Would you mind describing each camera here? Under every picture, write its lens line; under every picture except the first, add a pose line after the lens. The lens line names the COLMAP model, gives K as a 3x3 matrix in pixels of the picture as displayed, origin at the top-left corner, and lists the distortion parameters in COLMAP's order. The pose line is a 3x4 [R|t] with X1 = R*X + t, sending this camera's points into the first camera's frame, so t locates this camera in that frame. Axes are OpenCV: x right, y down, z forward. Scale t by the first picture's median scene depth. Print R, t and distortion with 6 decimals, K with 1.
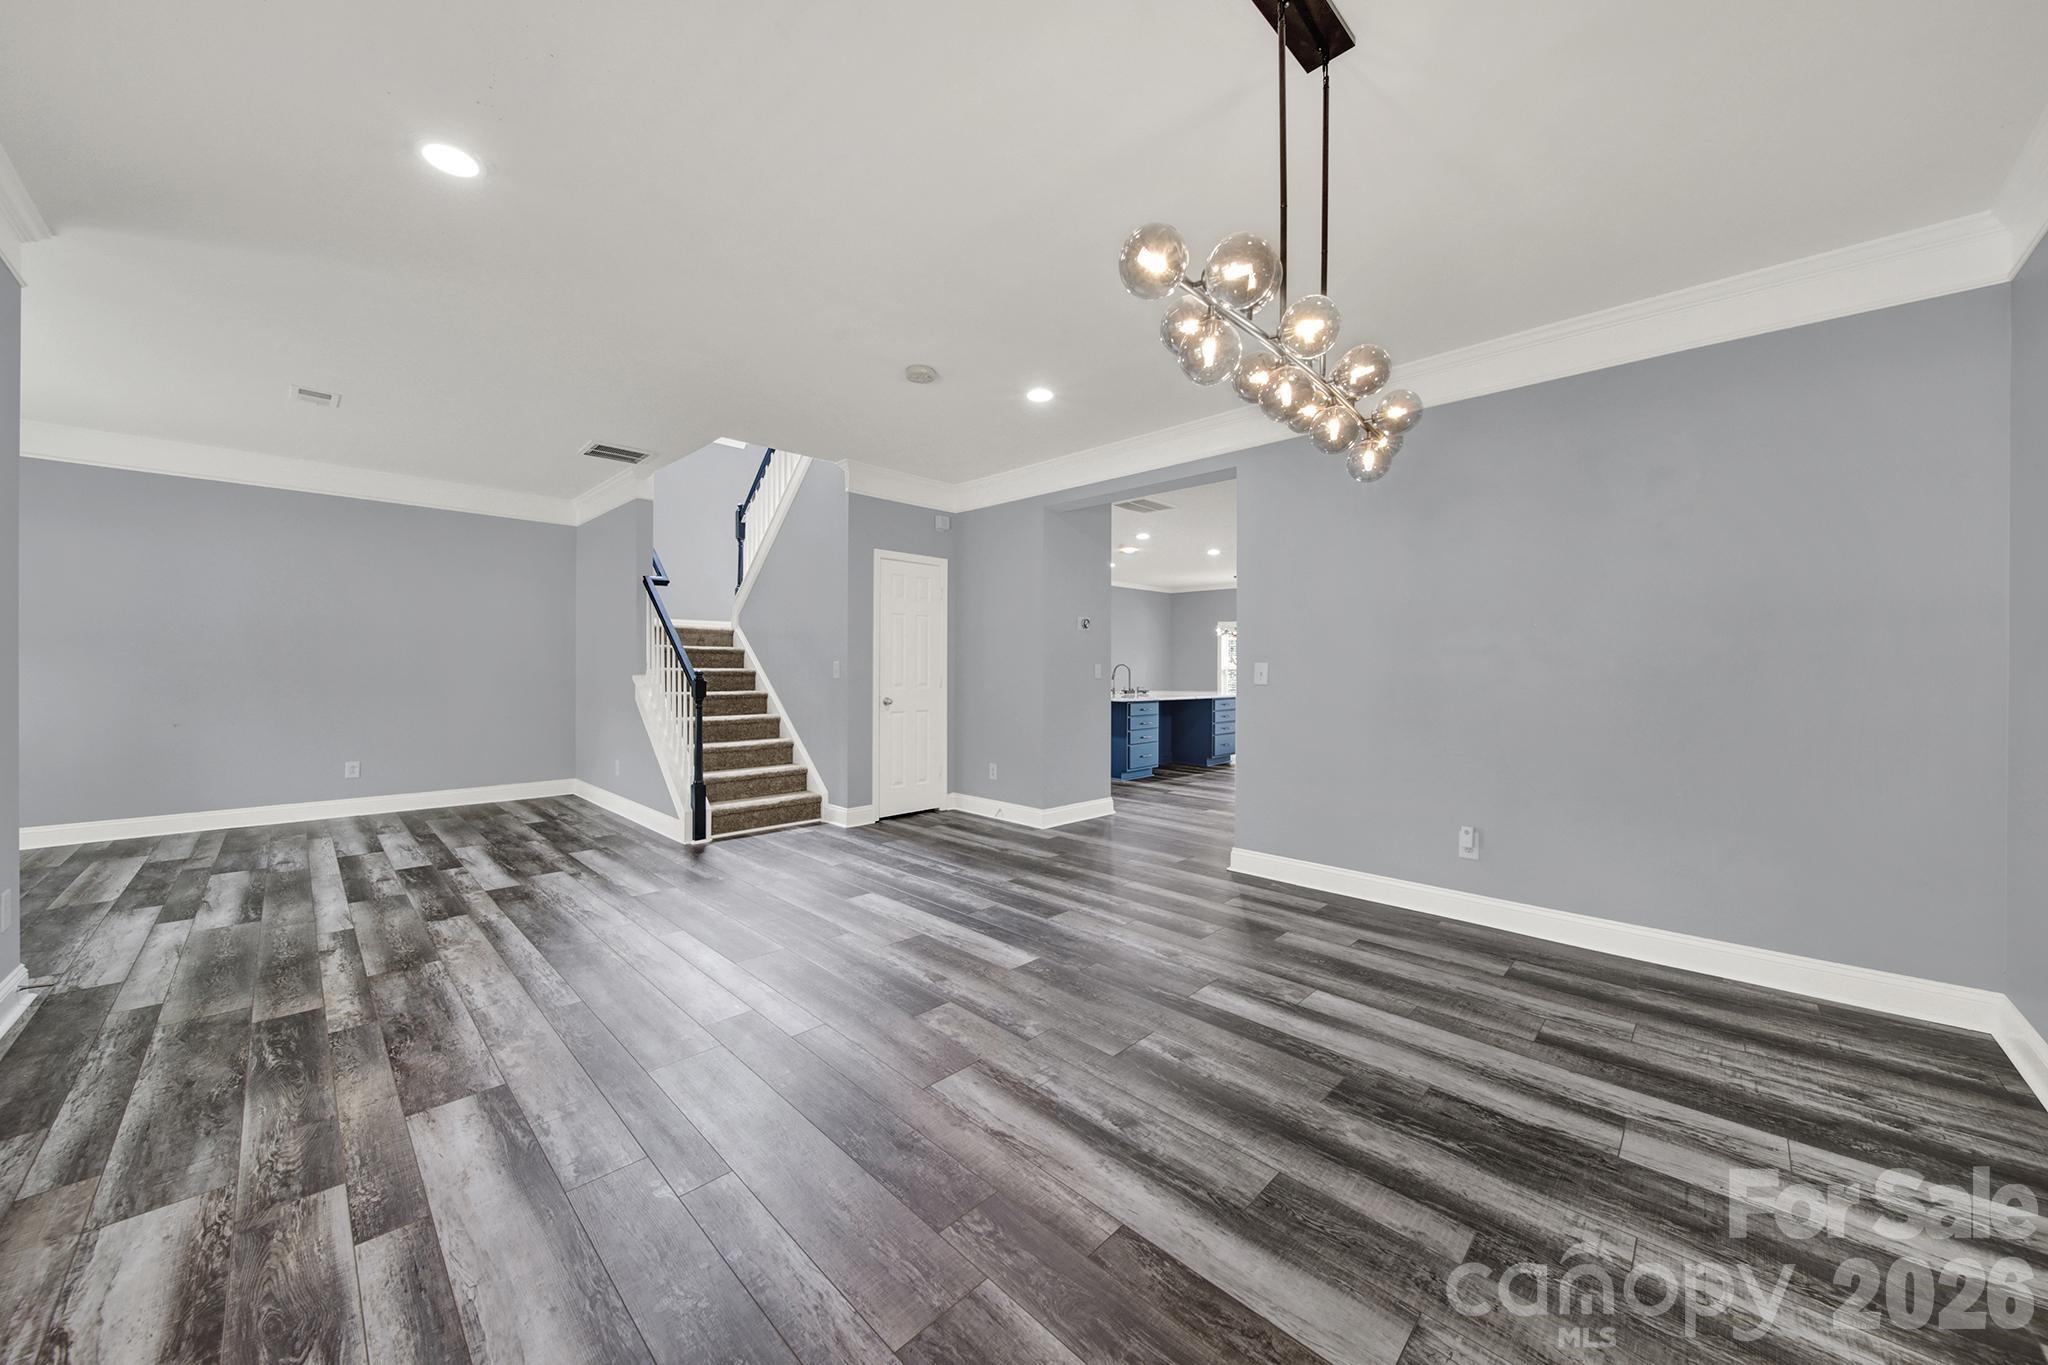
lens RADIAL K [[725.2, 0, 1020.2], [0, 725.2, 669.6], [0, 0, 1]] dist [0.001770, -0.001689]
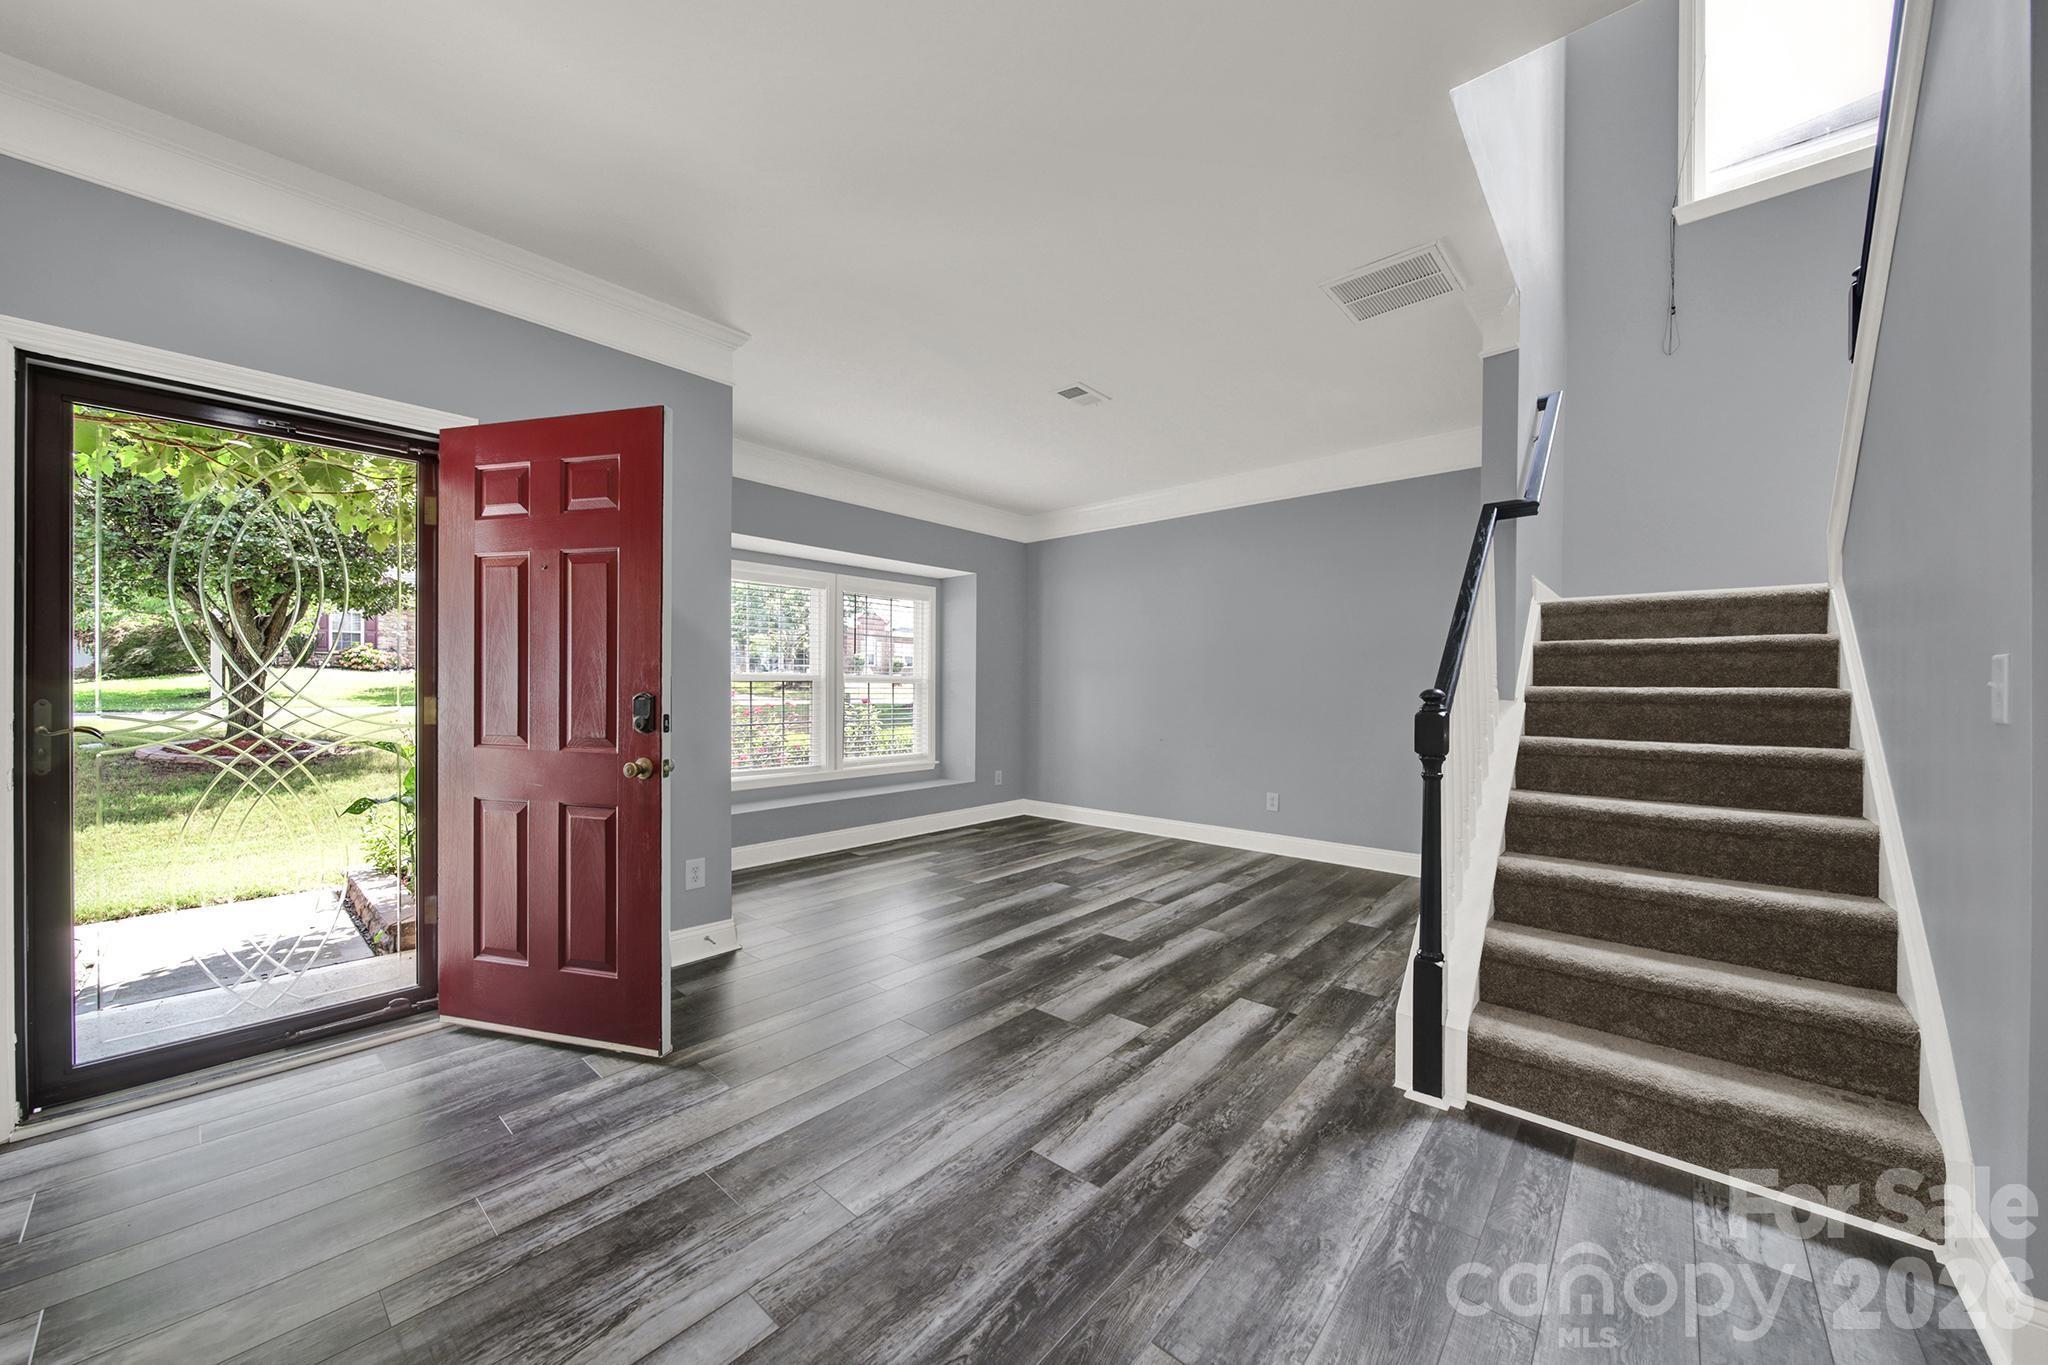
lens RADIAL K [[725.2, 0, 1023.9], [0, 725.2, 690.4], [0, 0, 1]] dist [0.001770, -0.001689]
pose [[0.056681, -0.005343, -0.998378, -0.056153], [-0.003679, 0.999978, -0.005560, 0.006088], [0.998386, 0.003989, 0.056660, 1.220361]]
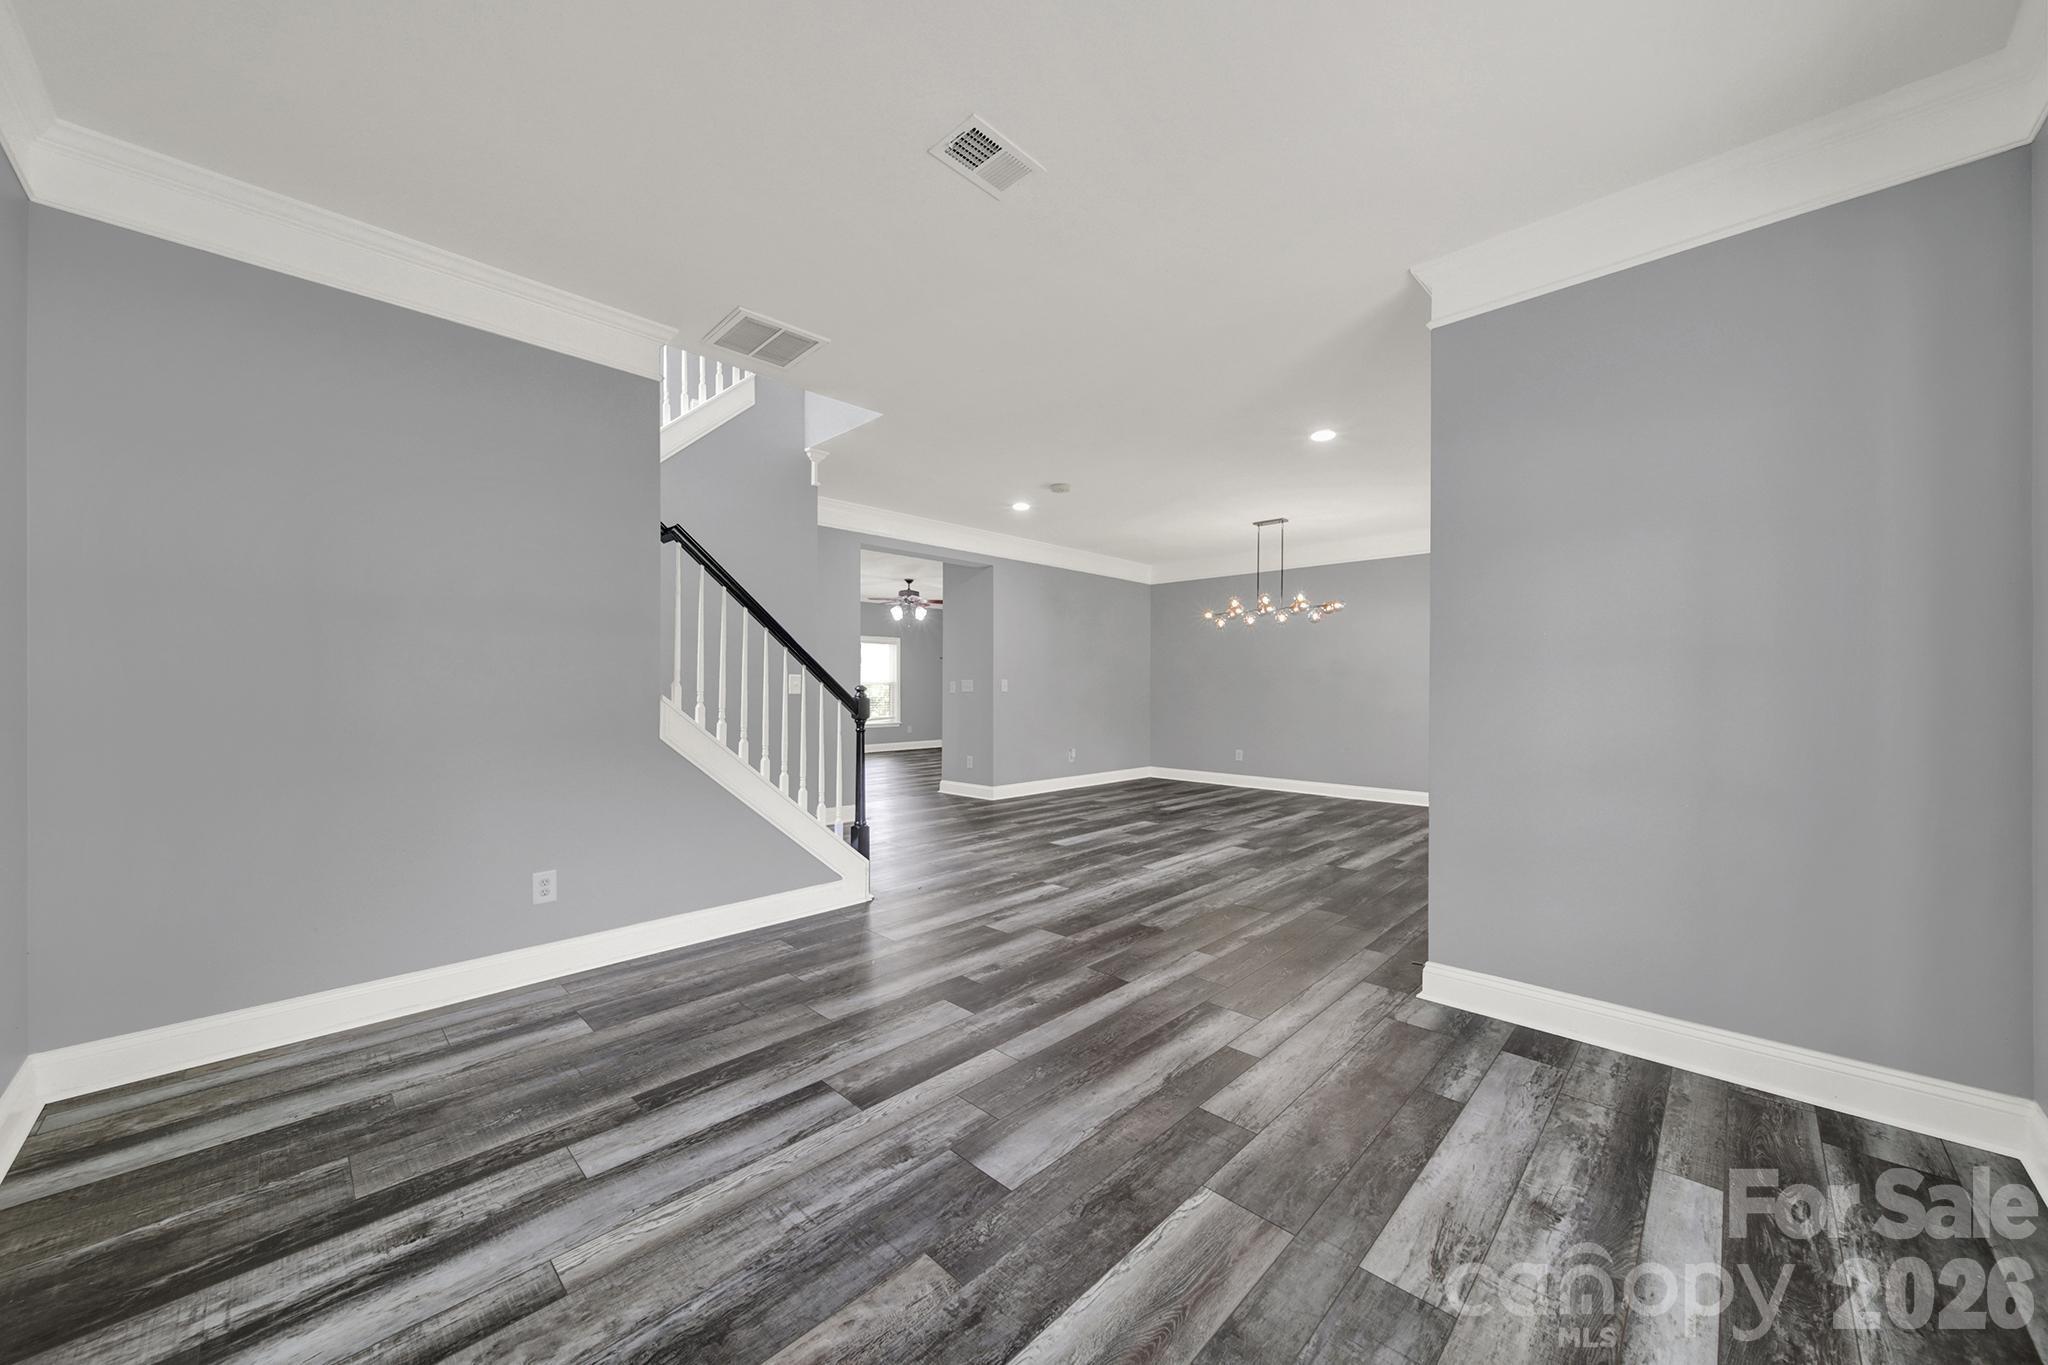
lens RADIAL K [[725.2, 0, 1026.3], [0, 725.2, 682.7], [0, 0, 1]] dist [0.001770, -0.001689]
pose [[-0.005490, -0.005960, 0.999967, -2.076607], [-0.004072, 0.999974, 0.005938, -0.010983], [-0.999977, -0.004040, -0.005514, 1.355862]]
